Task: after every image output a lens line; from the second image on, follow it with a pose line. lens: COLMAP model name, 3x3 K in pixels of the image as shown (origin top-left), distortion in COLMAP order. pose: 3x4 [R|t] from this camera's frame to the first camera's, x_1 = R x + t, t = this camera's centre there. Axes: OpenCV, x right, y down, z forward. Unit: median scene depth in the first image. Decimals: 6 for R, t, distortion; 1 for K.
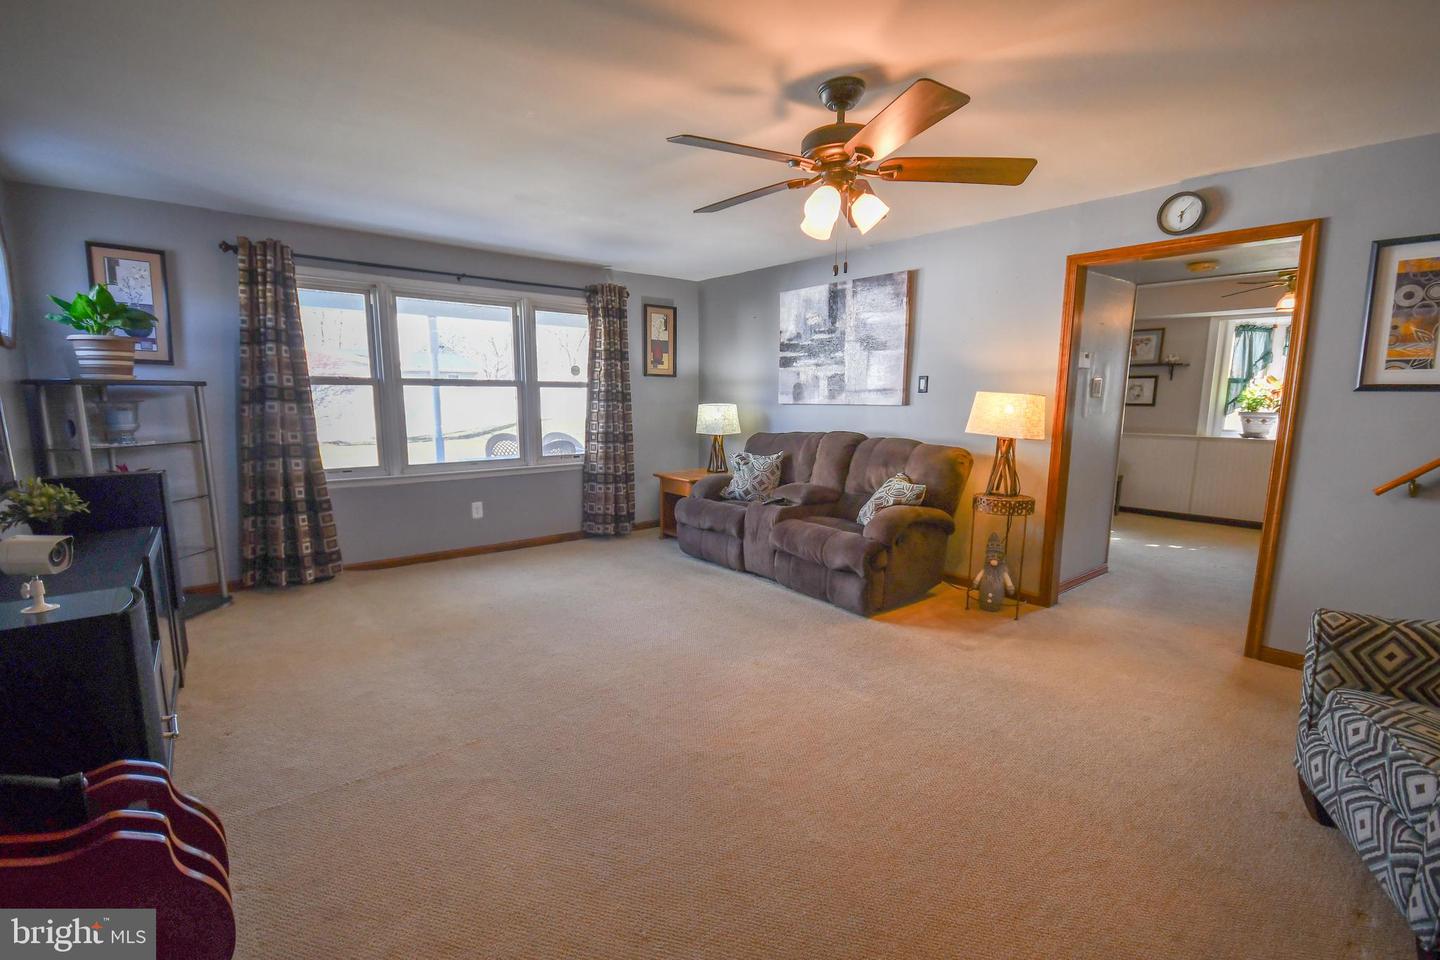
lens RADIAL K [[634.0, 0, 708.2], [0, 634.0, 490.4], [0, 0, 1]] dist [-0.001815, -0.007438]
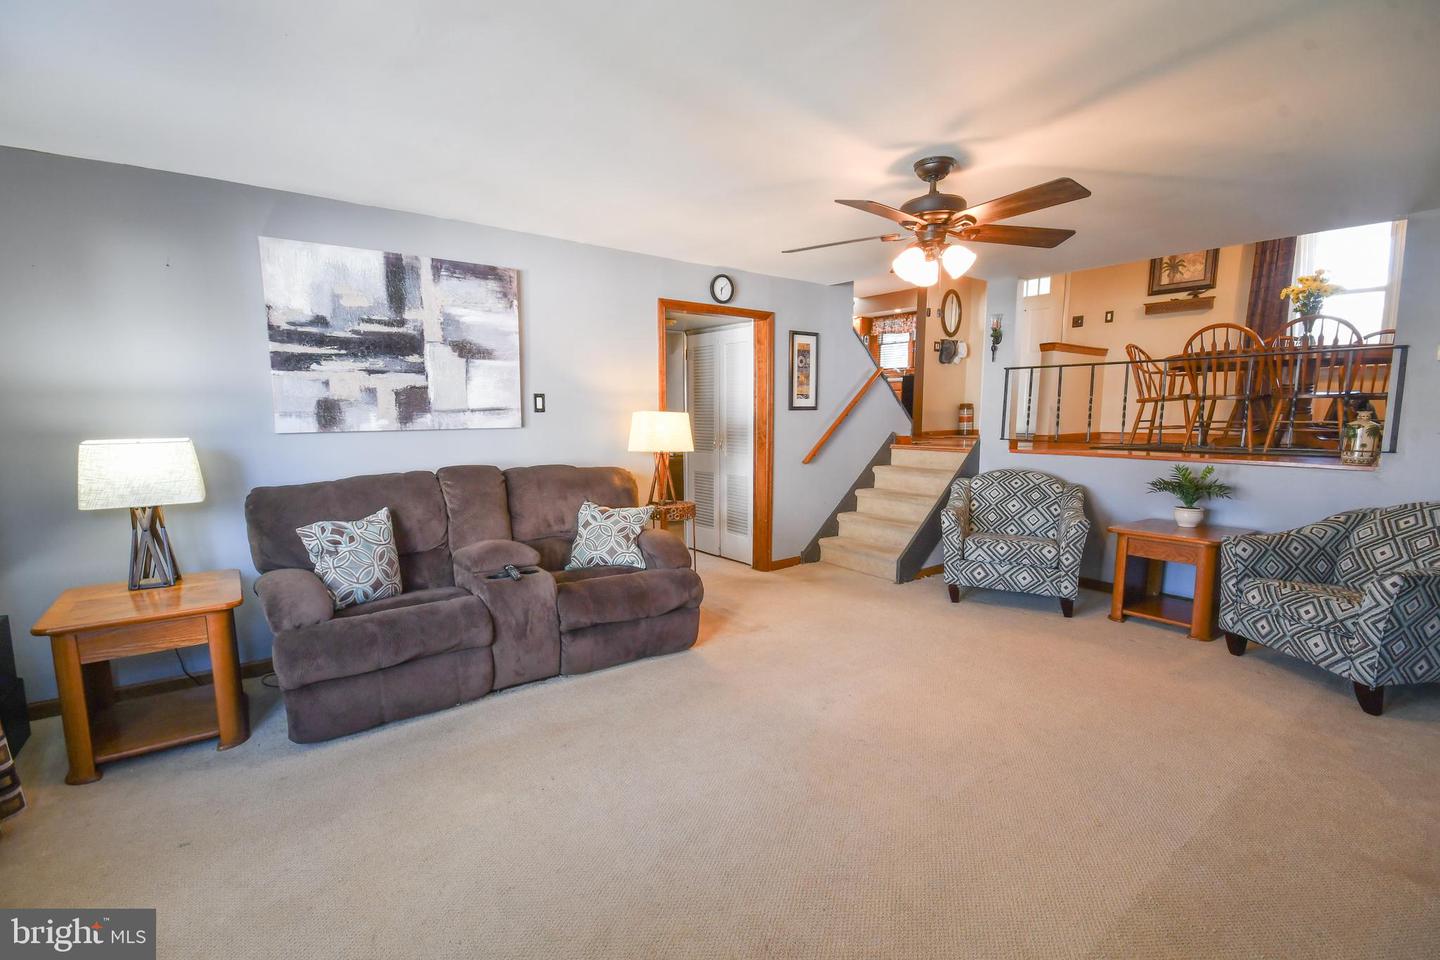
lens RADIAL K [[634.0, 0, 710.6], [0, 634.0, 494.2], [0, 0, 1]] dist [-0.001815, -0.007438]
pose [[0.039895, -0.133919, 0.990189, -0.493994], [0.150921, 0.980416, 0.126517, -0.106735], [-0.987740, 0.144393, 0.059325, 0.655629]]
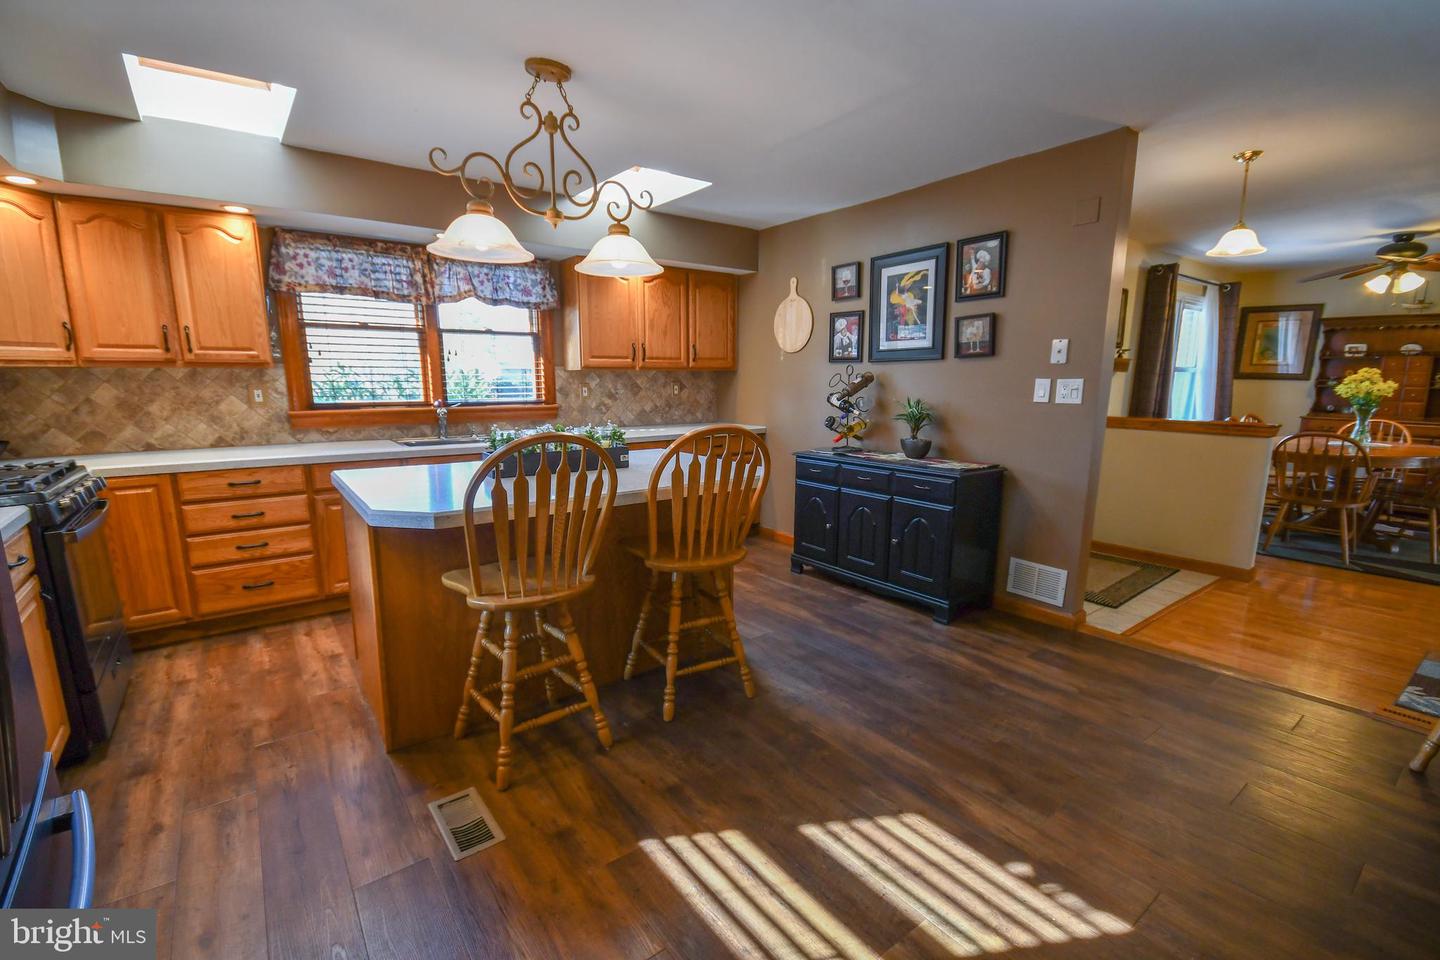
lens RADIAL K [[634.0, 0, 710.2], [0, 634.0, 485.9], [0, 0, 1]] dist [-0.001815, -0.007438]
pose [[-0.998724, -0.015885, 0.047945, 1.579521], [0.000068, 0.948832, 0.315781, -0.325961], [-0.050509, 0.315381, -0.947620, 0.808382]]
